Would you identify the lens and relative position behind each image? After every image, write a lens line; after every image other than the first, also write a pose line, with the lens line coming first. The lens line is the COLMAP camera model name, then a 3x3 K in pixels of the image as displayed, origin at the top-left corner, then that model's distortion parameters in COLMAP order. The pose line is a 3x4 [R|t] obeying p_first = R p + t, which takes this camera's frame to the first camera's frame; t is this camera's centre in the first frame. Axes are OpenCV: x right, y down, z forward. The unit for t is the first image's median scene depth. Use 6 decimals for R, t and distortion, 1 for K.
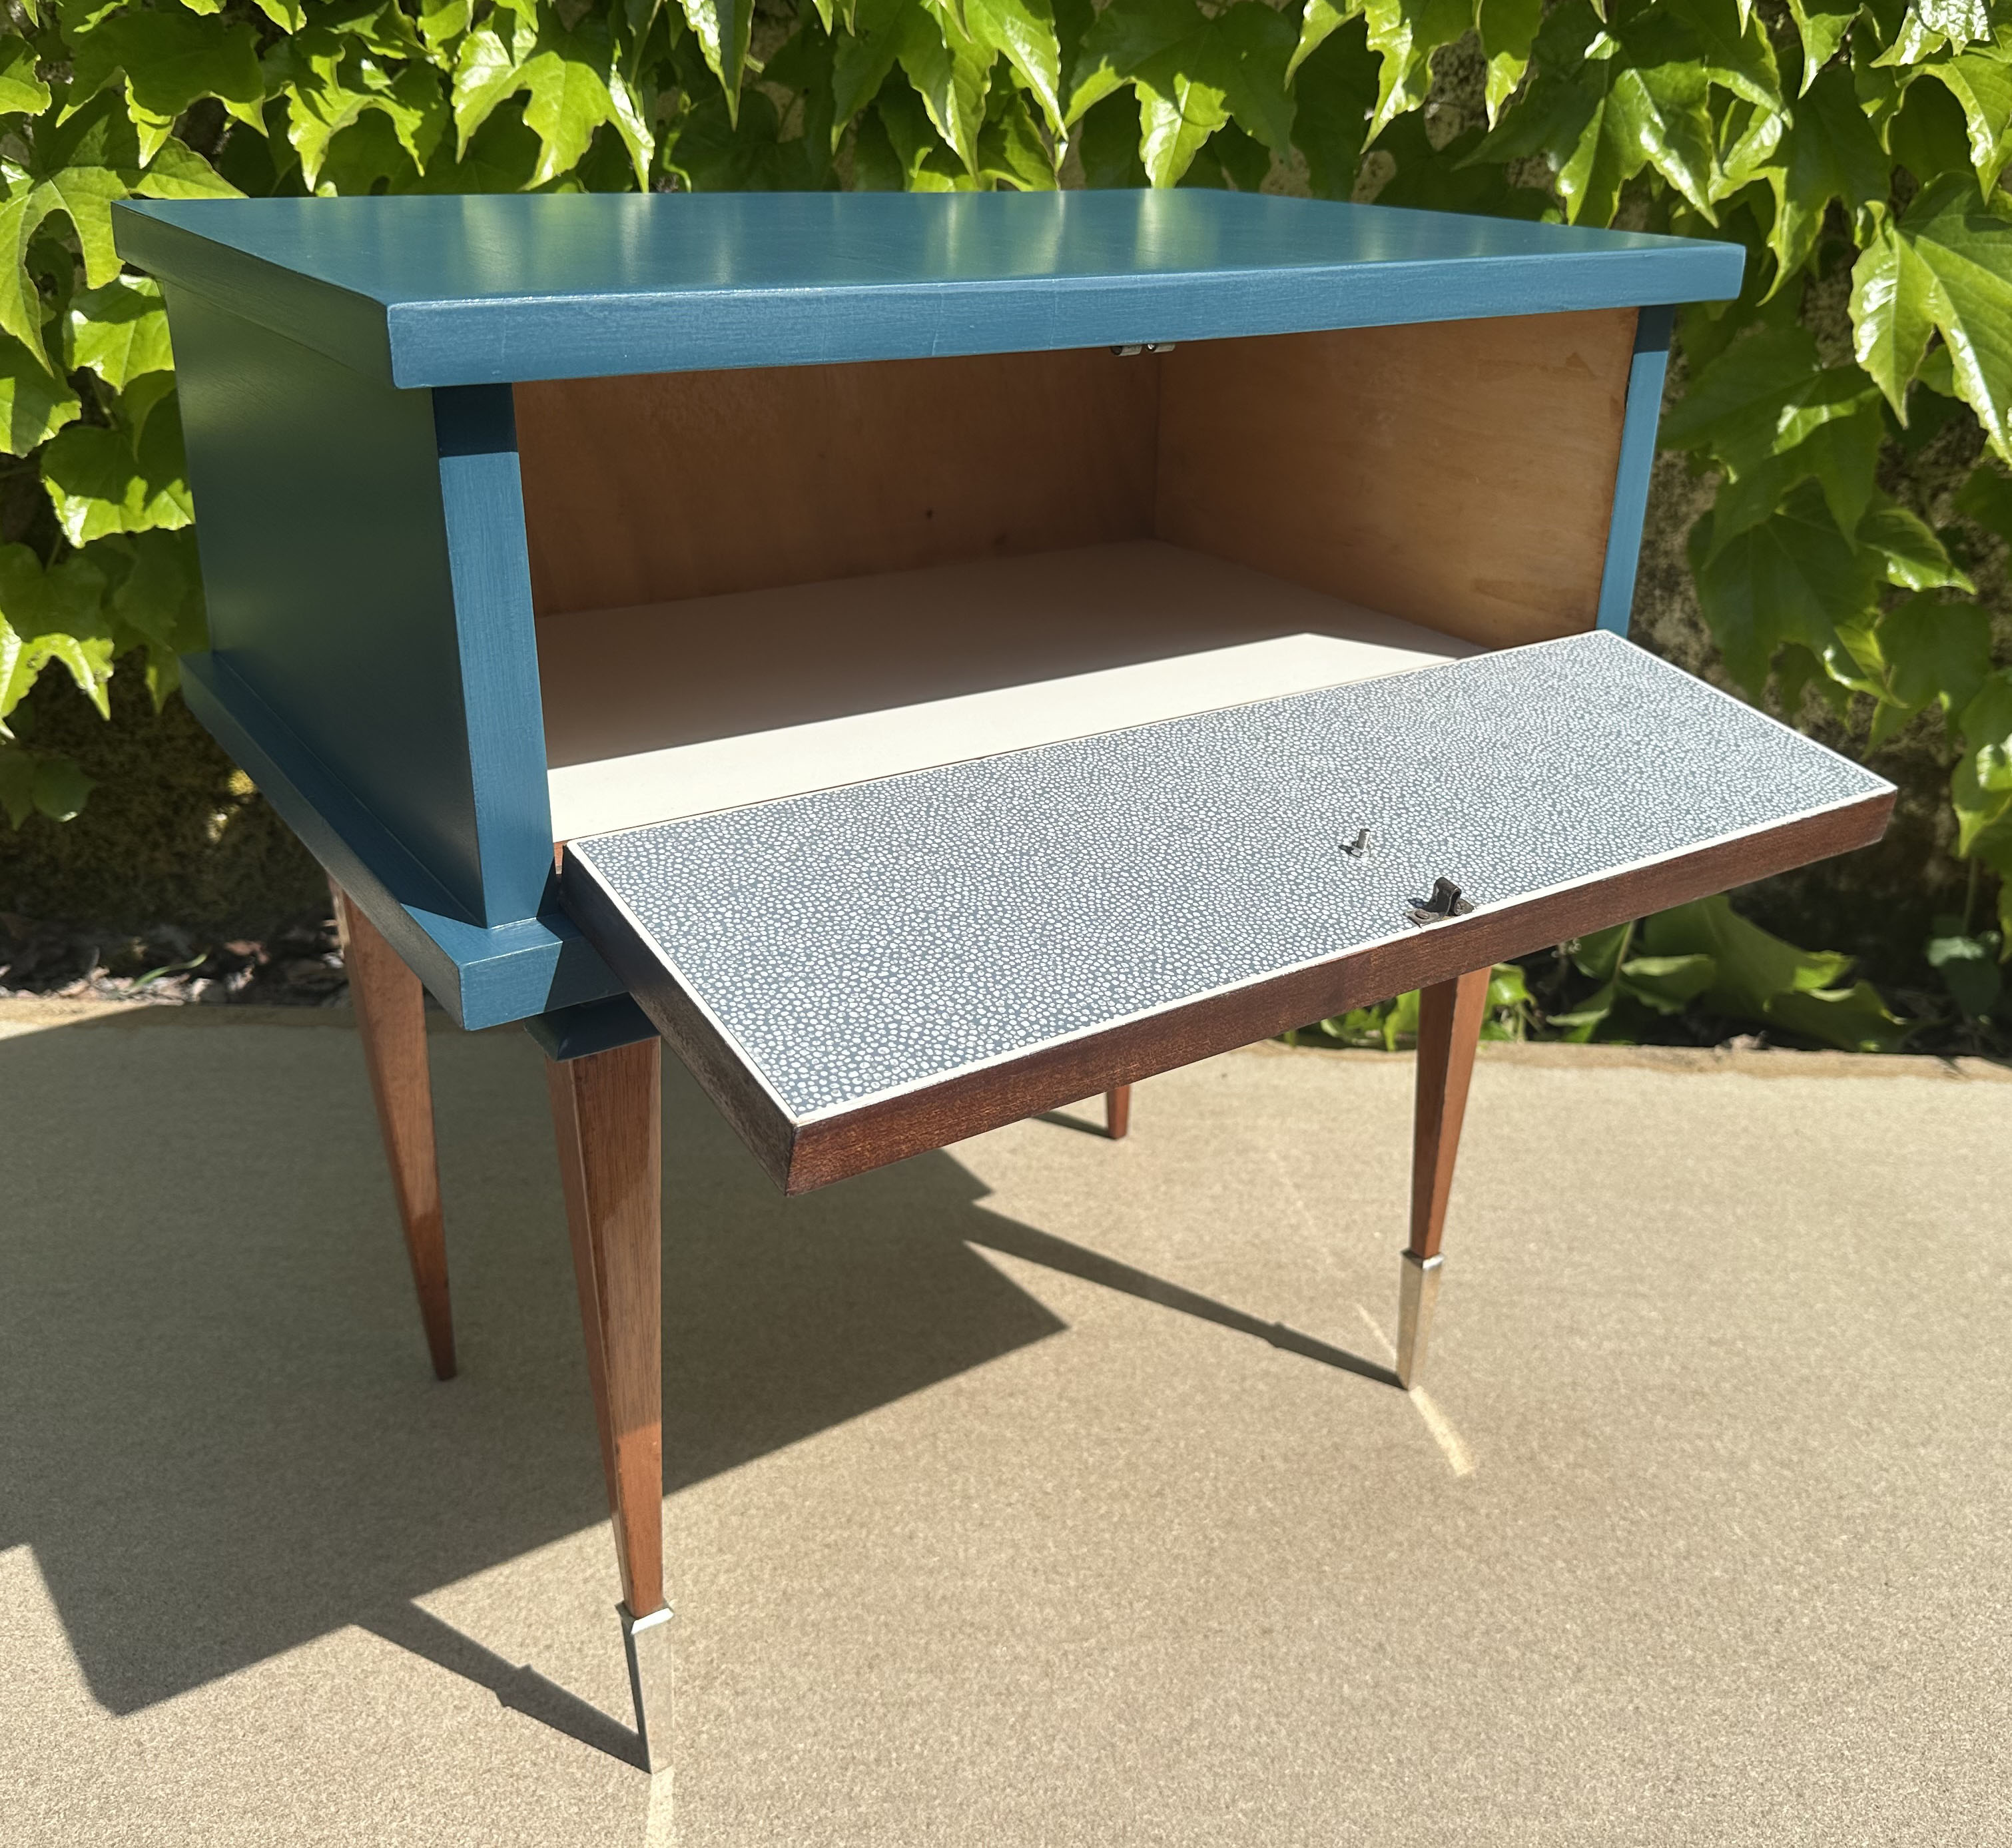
lens RADIAL K [[1904.2, 0, 1106.4], [0, 1904.2, 807.3], [0, 0, 1]] dist [-0.014768, 0.000000]
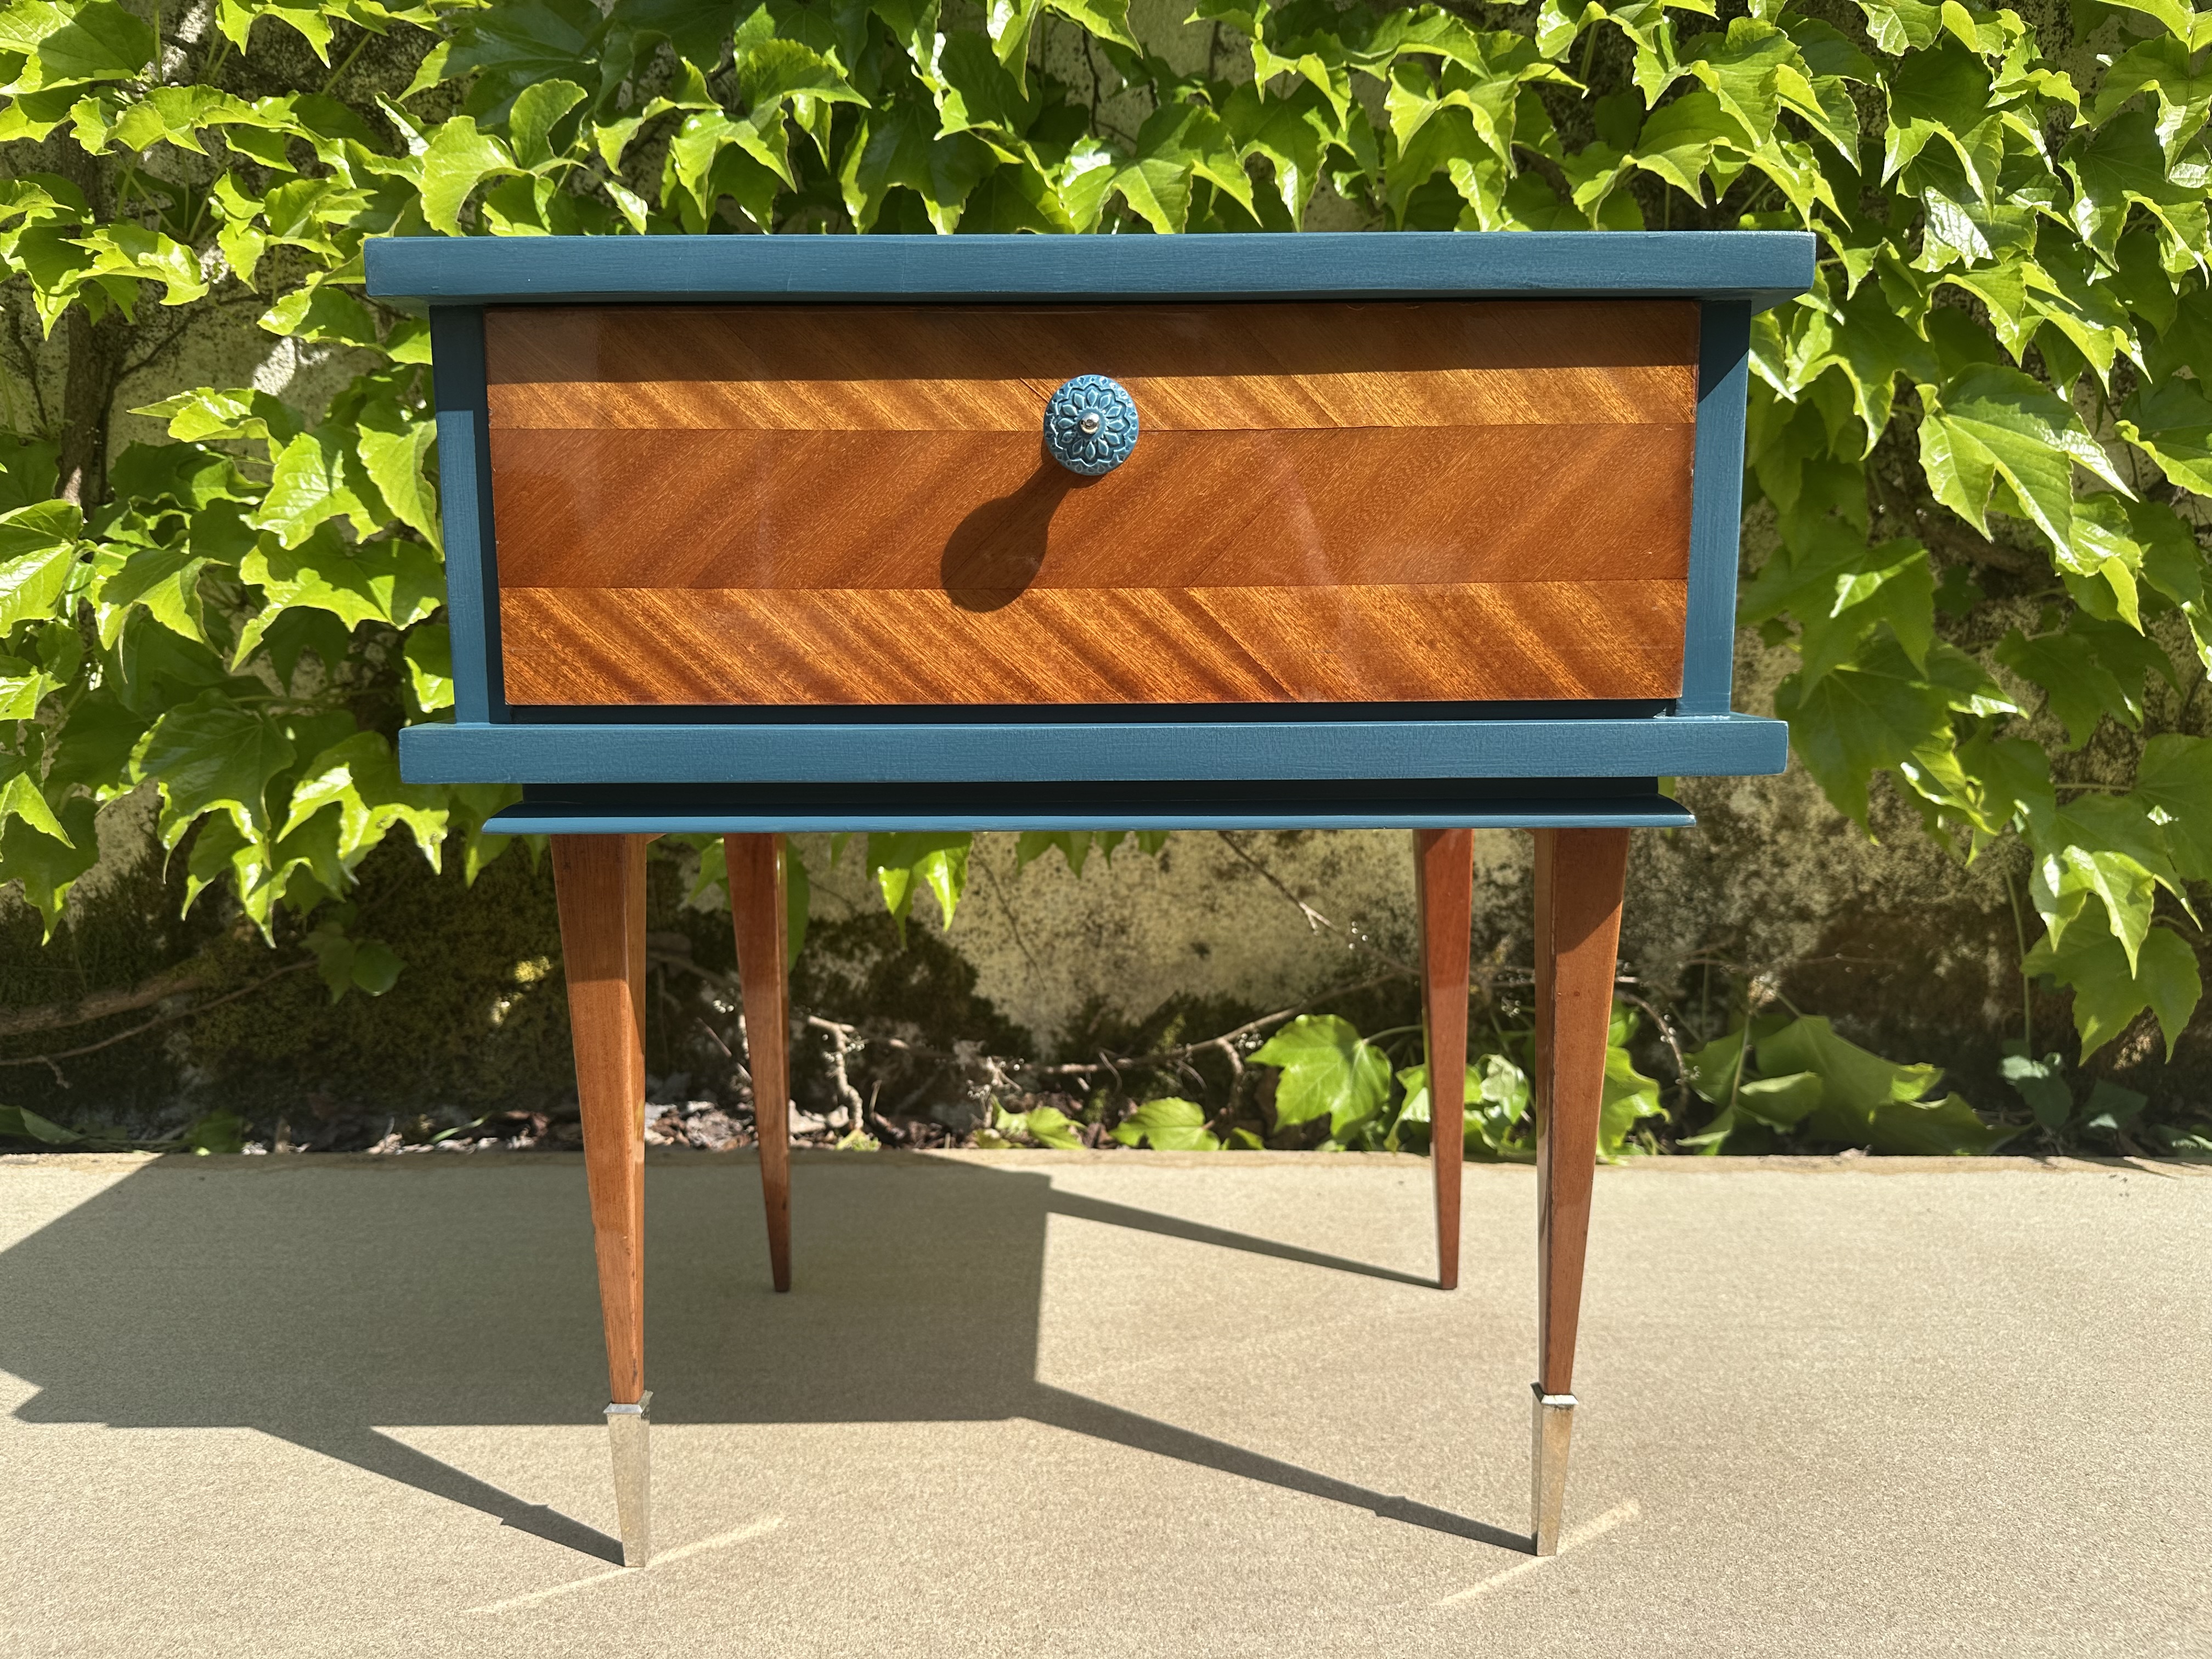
lens RADIAL K [[1564.5, 0, 1121.3], [0, 1564.5, 815.0], [0, 0, 1]] dist [-0.009333, -0.009789]
pose [[0.999456, -0.031231, -0.010632, -0.107892], [0.028090, 0.974596, -0.222203, 0.163797], [0.017302, 0.221784, 0.974942, 0.070249]]
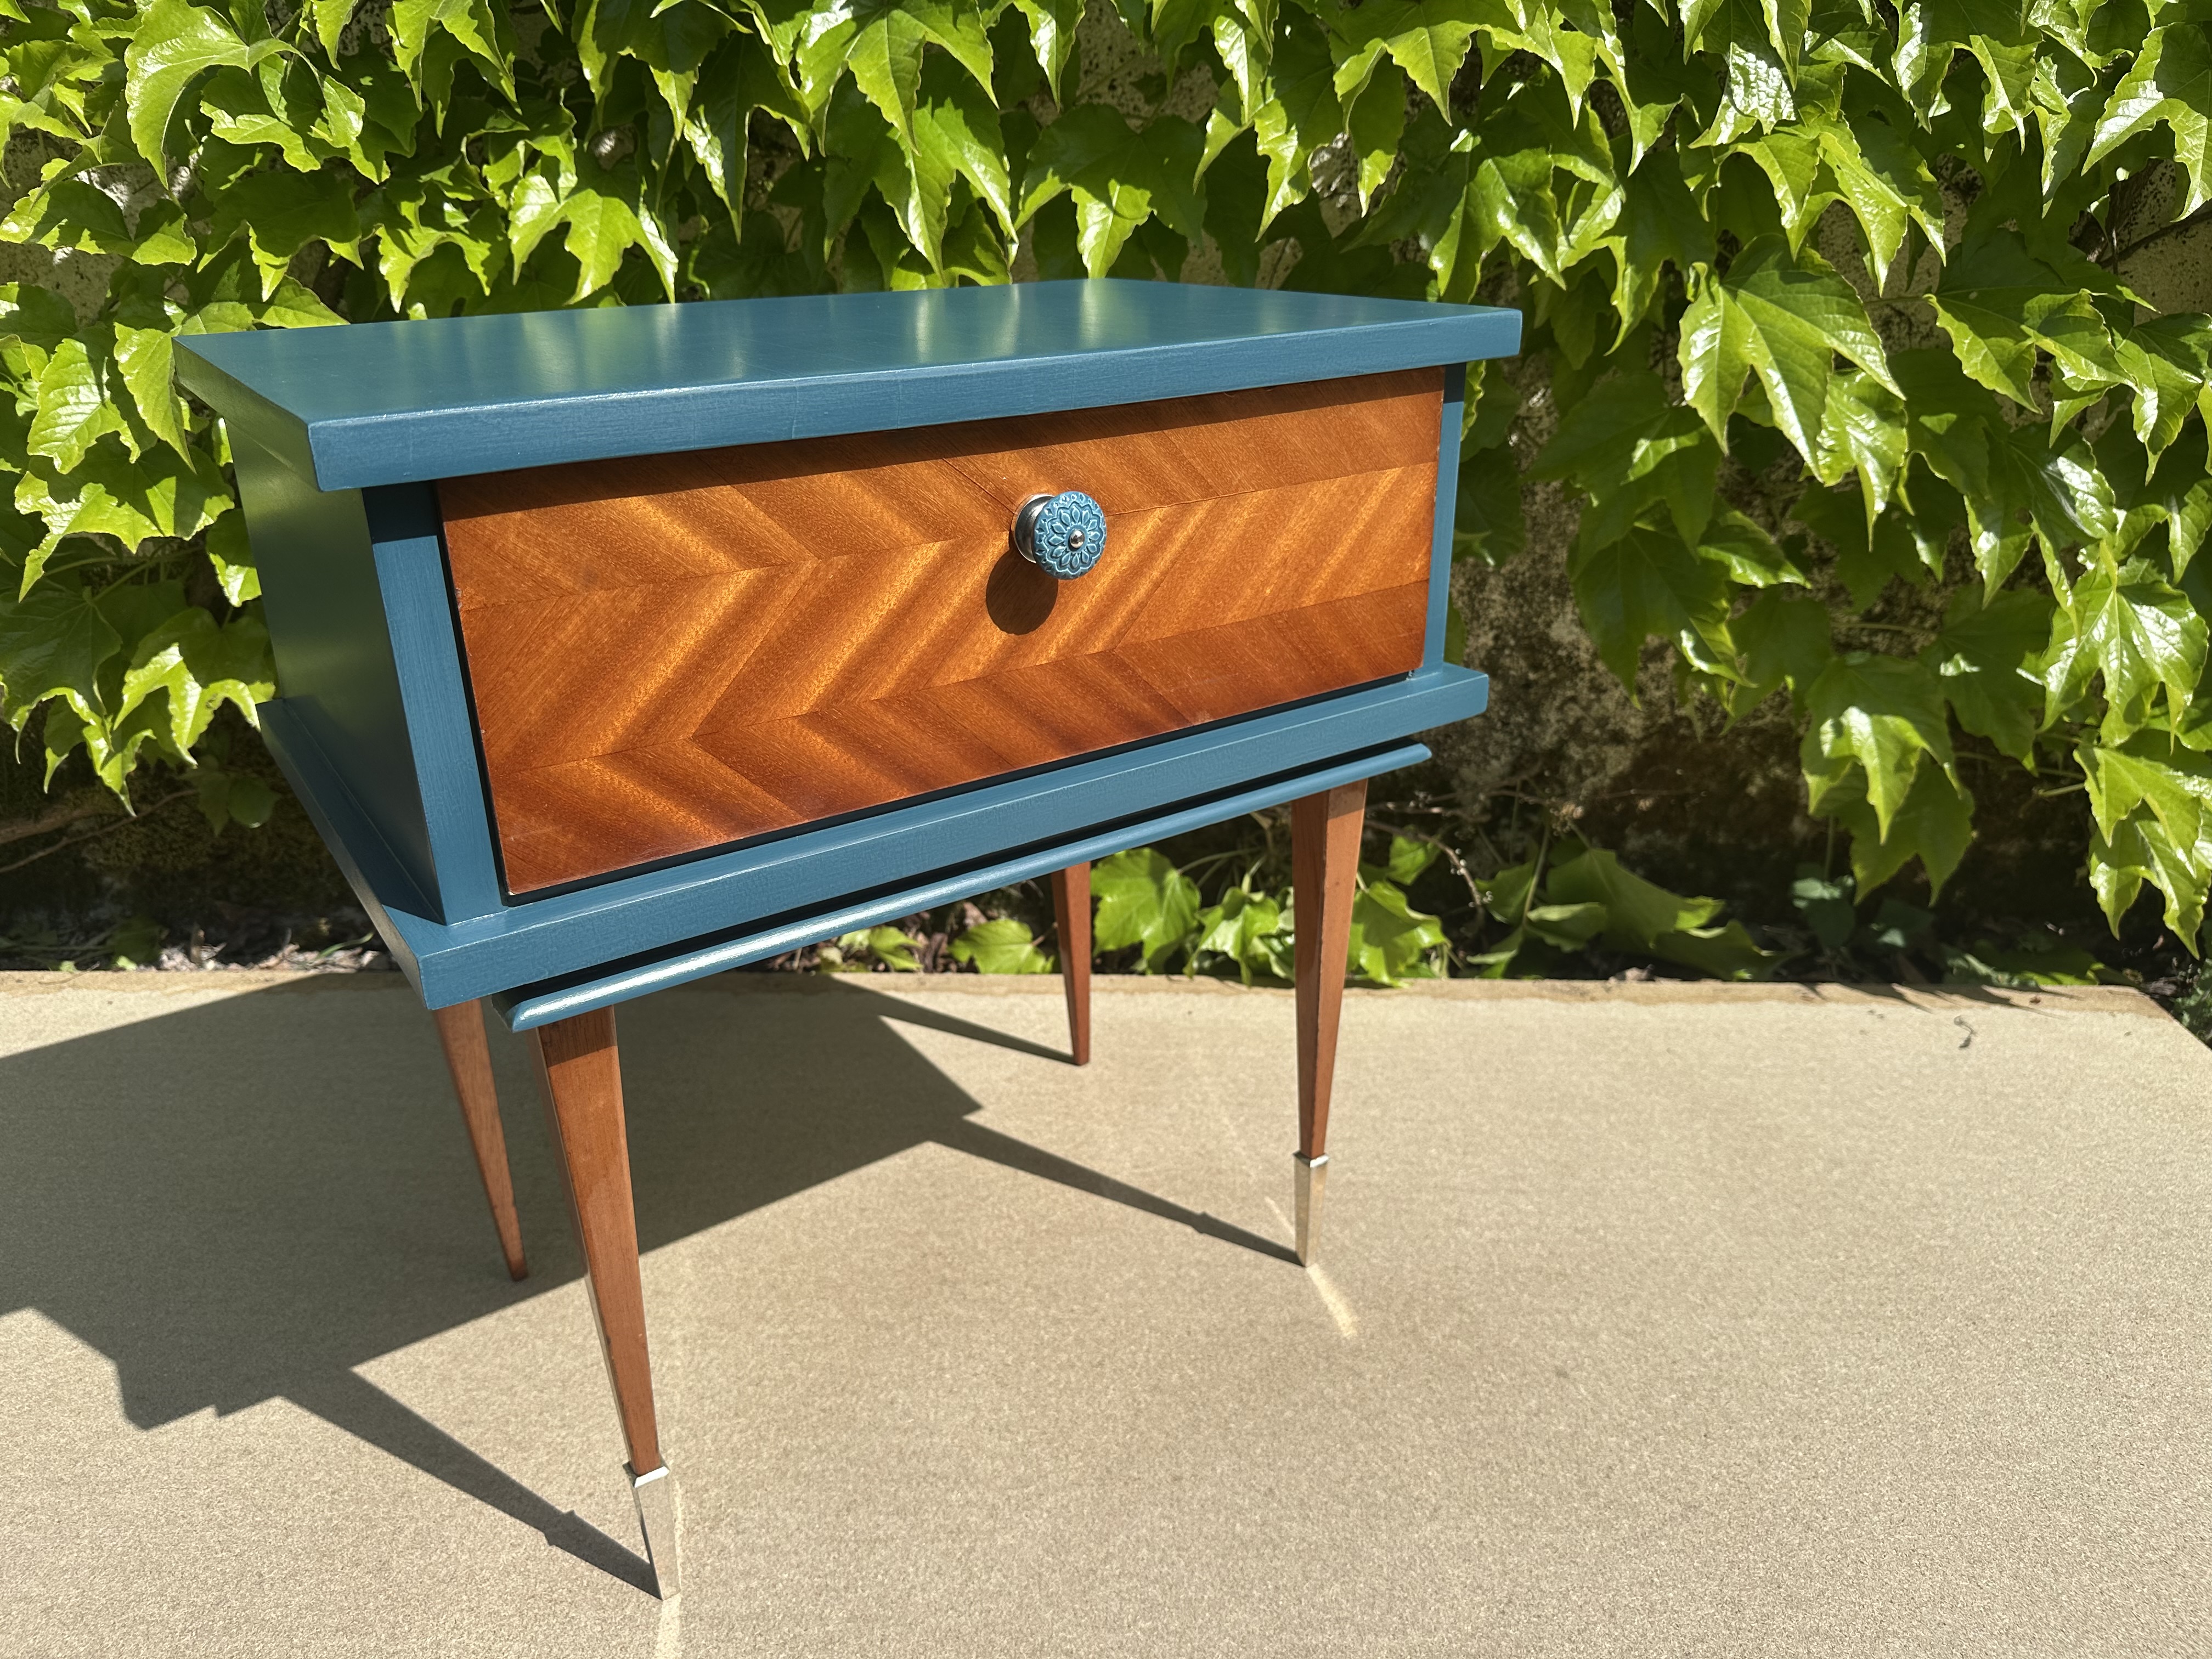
lens RADIAL K [[1564.5, 0, 1108.4], [0, 1564.5, 808.5], [0, 0, 1]] dist [-0.009333, -0.009789]
pose [[0.998231, -0.028099, -0.052400, 0.083128], [0.029008, 0.999440, 0.016664, -0.008232], [0.051902, -0.018155, 0.998487, 0.010297]]
